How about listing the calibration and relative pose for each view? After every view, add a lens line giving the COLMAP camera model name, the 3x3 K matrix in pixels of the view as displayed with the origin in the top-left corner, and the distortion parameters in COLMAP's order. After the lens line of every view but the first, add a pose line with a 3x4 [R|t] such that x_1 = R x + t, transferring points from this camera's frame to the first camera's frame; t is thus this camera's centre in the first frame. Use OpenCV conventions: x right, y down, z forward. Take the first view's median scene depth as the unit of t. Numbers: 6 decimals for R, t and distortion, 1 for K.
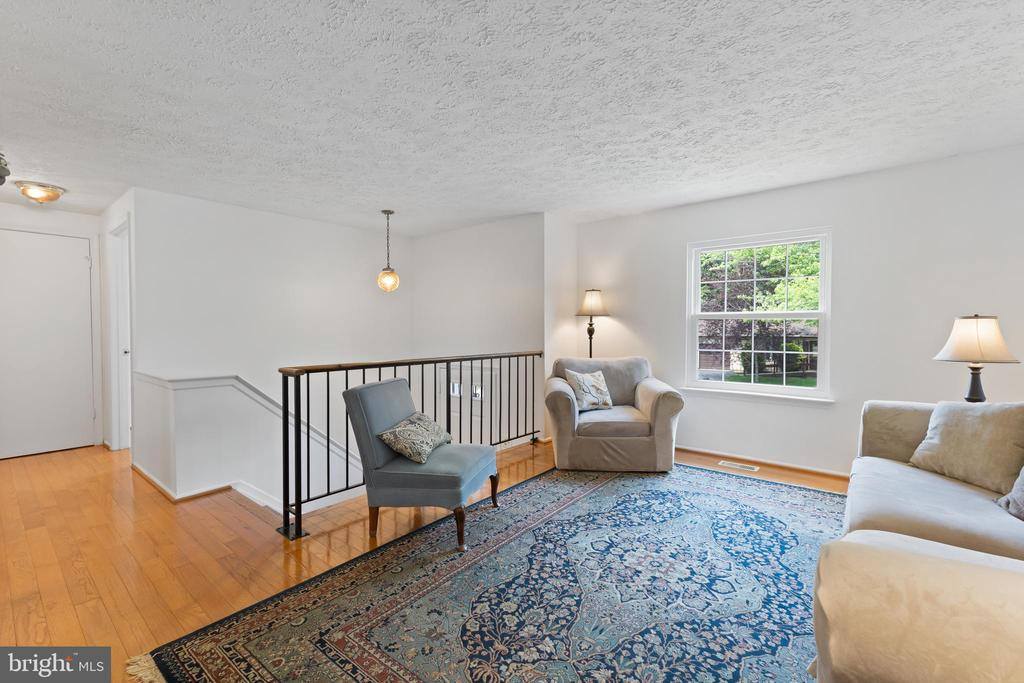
lens RADIAL K [[444.9, 0, 506.2], [0, 444.9, 336.4], [0, 0, 1]] dist [0.002393, 0.000879]
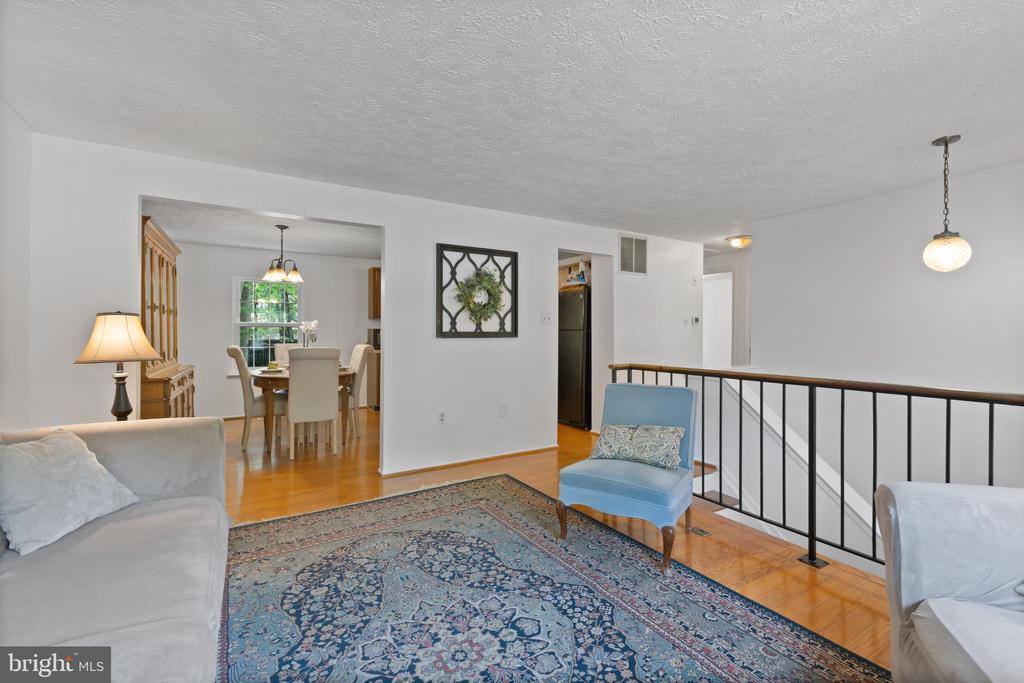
lens RADIAL K [[438.2, 0, 512.0], [0, 438.2, 341.5], [0, 0, 1]] dist [0.000146, 0.000026]
pose [[-0.319912, 0.021245, -0.947209, 1.220362], [-0.018104, 0.999429, 0.028530, -0.032638], [0.947274, 0.026276, -0.319345, 1.619065]]
